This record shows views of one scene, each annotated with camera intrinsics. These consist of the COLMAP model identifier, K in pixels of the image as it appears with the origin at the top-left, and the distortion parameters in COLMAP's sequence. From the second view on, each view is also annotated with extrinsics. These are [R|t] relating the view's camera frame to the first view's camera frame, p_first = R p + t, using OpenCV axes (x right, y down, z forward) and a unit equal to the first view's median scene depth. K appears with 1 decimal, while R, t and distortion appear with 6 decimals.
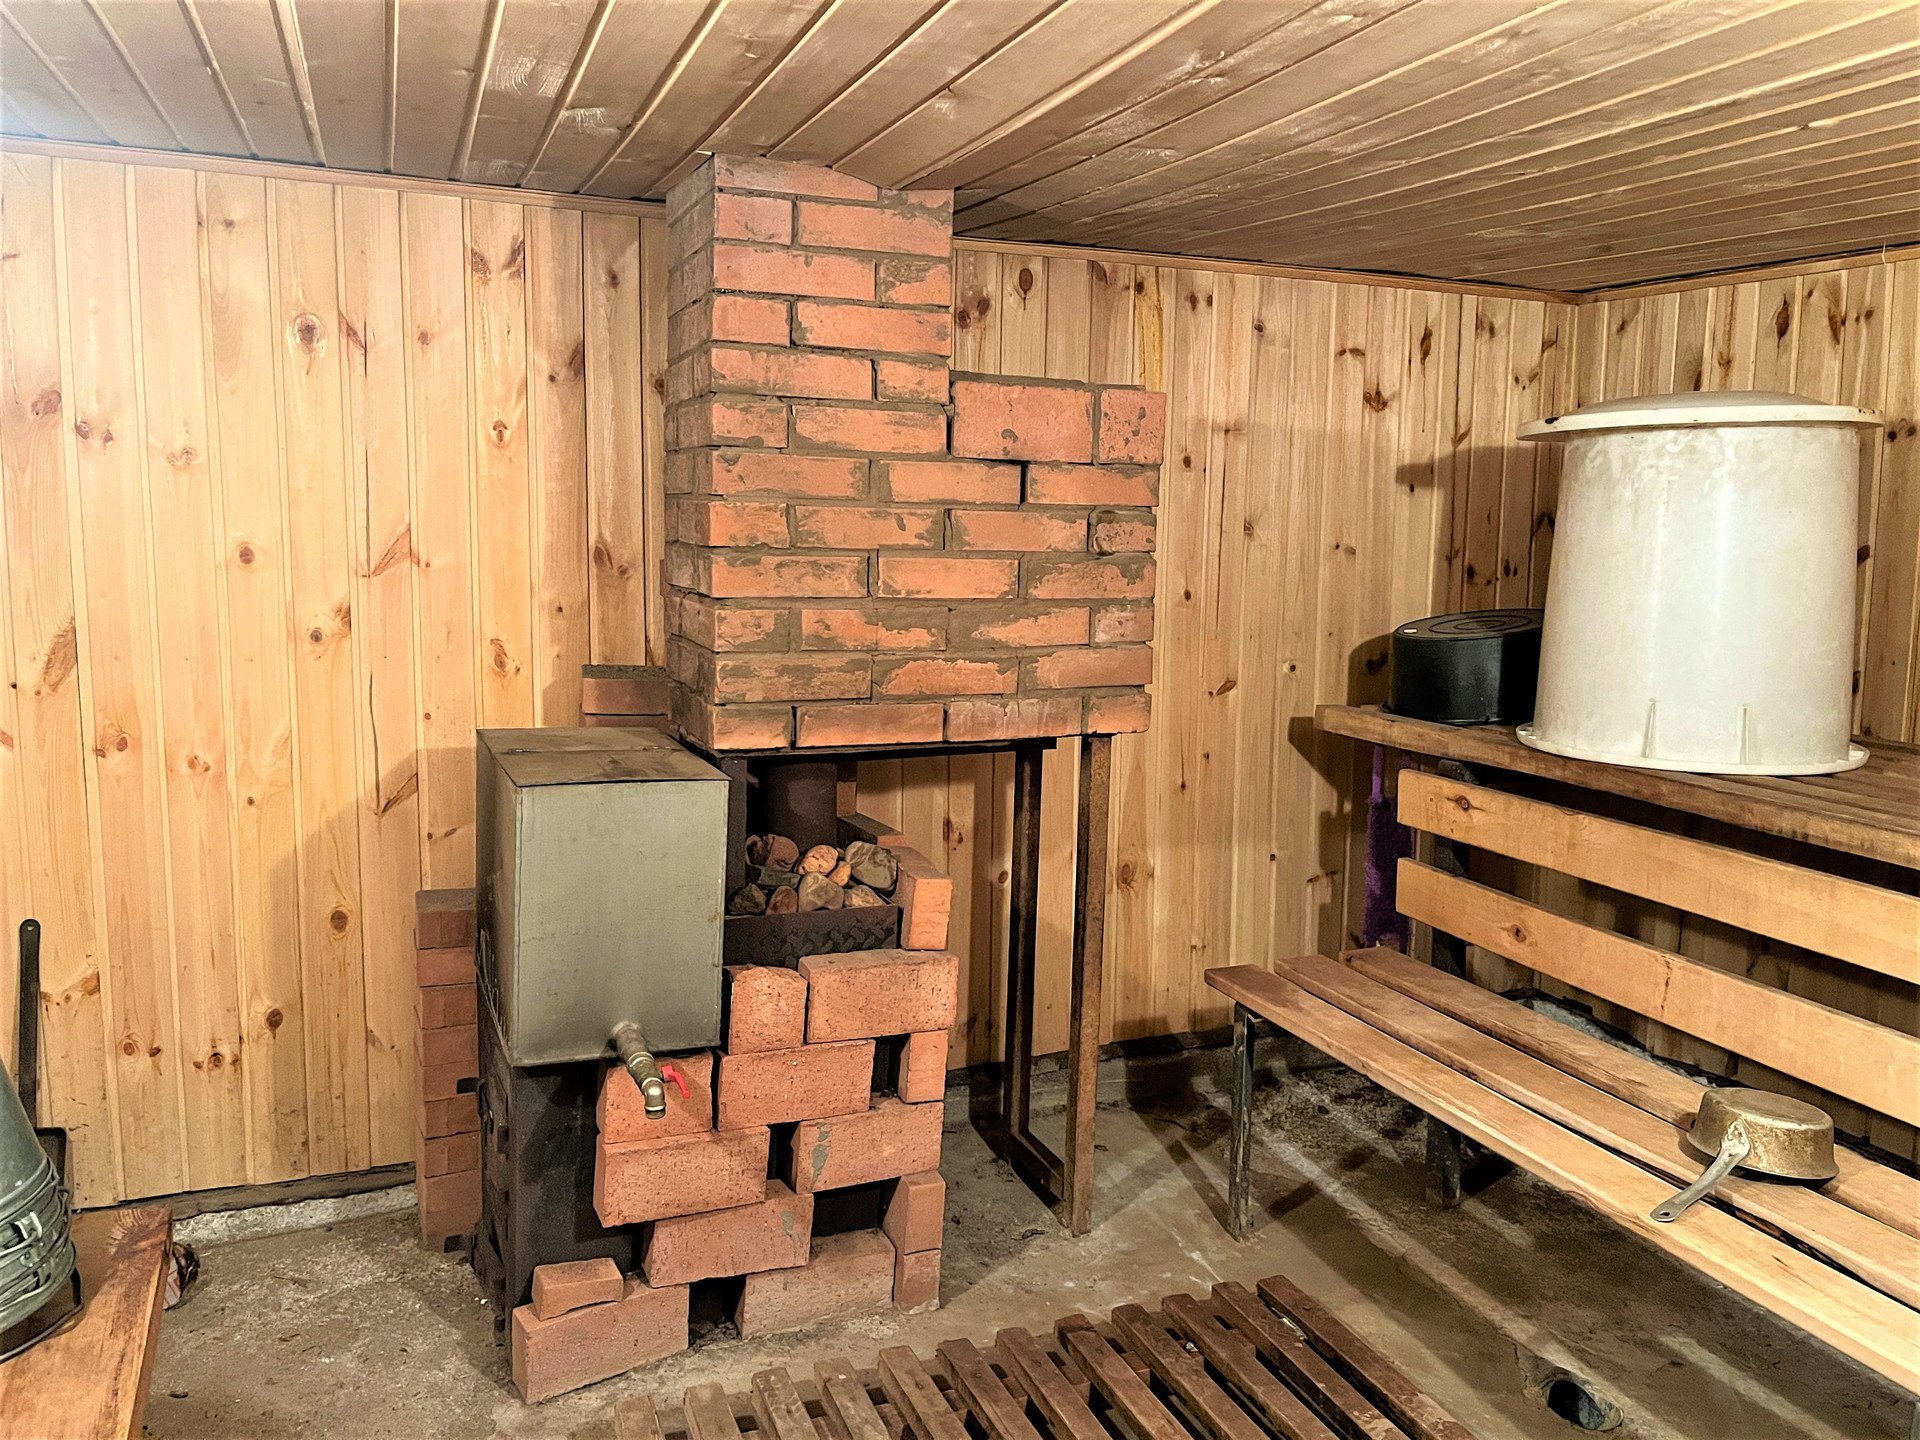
lens RADIAL K [[1468.0, 0, 965.7], [0, 1468.0, 713.3], [0, 0, 1]] dist [0.064568, -0.072054]
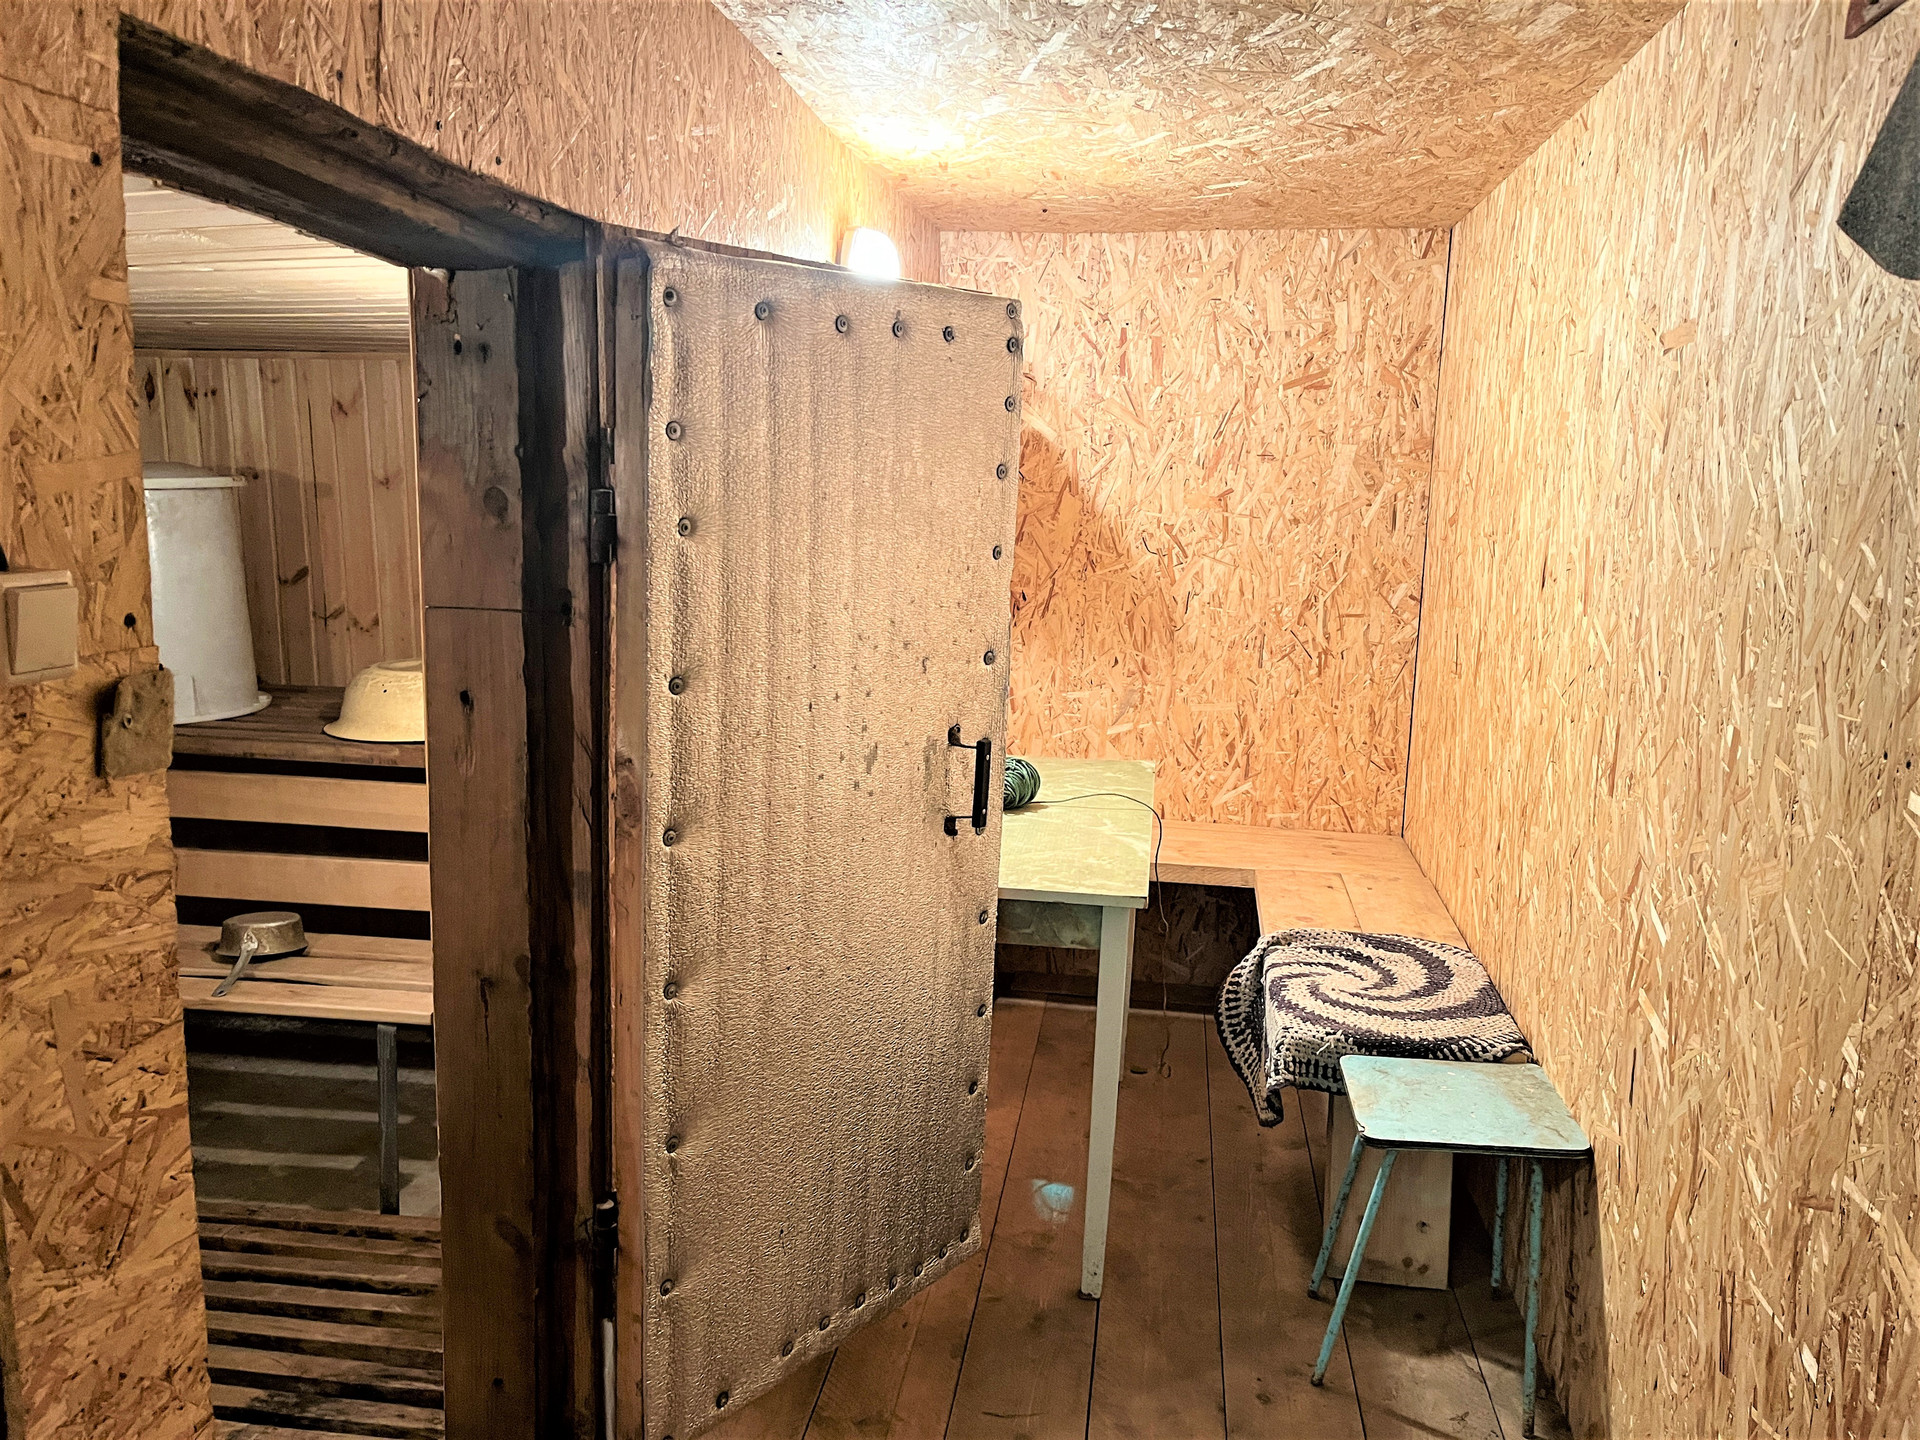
lens RADIAL K [[1468.0, 0, 962.7], [0, 1468.0, 718.4], [0, 0, 1]] dist [0.064568, -0.072054]
pose [[0.512519, -0.141813, 0.846885, -0.422790], [0.110166, 0.988977, 0.098937, -0.030718], [-0.851580, 0.042591, 0.522492, -0.524840]]
